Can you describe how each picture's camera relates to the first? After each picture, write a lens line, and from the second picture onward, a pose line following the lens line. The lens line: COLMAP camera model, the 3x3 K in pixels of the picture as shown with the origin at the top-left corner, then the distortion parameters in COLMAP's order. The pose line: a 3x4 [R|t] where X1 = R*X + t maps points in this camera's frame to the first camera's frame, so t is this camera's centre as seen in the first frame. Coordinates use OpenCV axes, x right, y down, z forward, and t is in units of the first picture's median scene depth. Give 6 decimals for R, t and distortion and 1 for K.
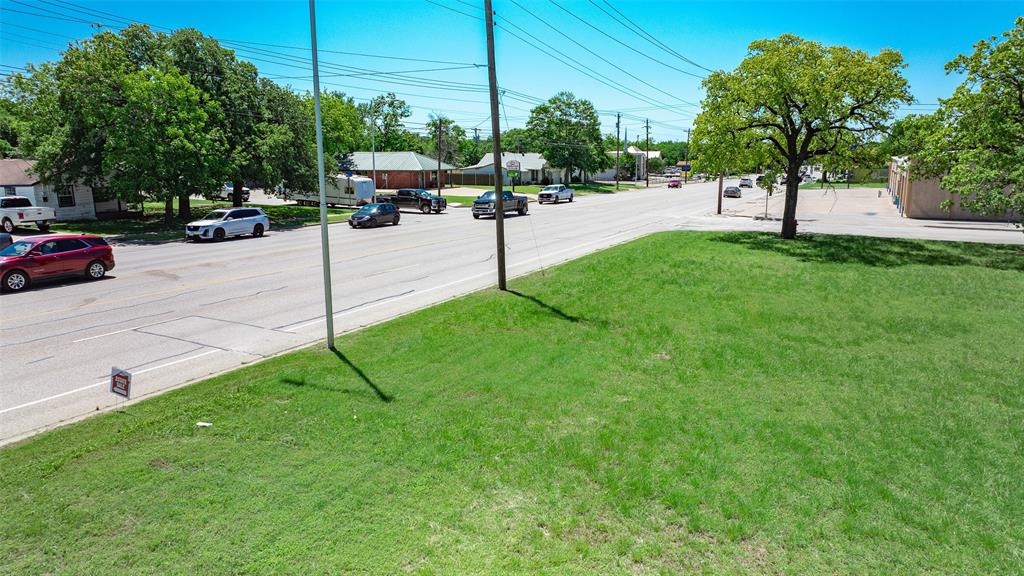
lens RADIAL K [[717.6, 0, 512.0], [0, 717.6, 288.0], [0, 0, 1]] dist [-0.031487, 0.055976]
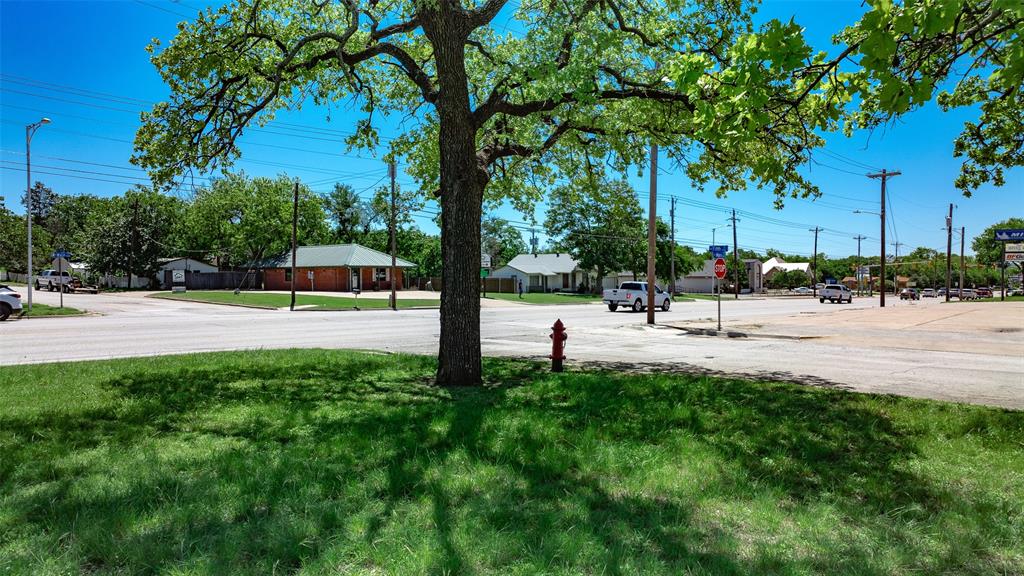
lens RADIAL K [[717.6, 0, 512.0], [0, 717.6, 288.0], [0, 0, 1]] dist [-0.031487, 0.055976]
pose [[0.968308, 0.003618, -0.249733, 0.205887], [-0.045893, 0.985447, -0.163670, -0.026888], [0.245507, 0.169944, 0.954382, 0.318894]]
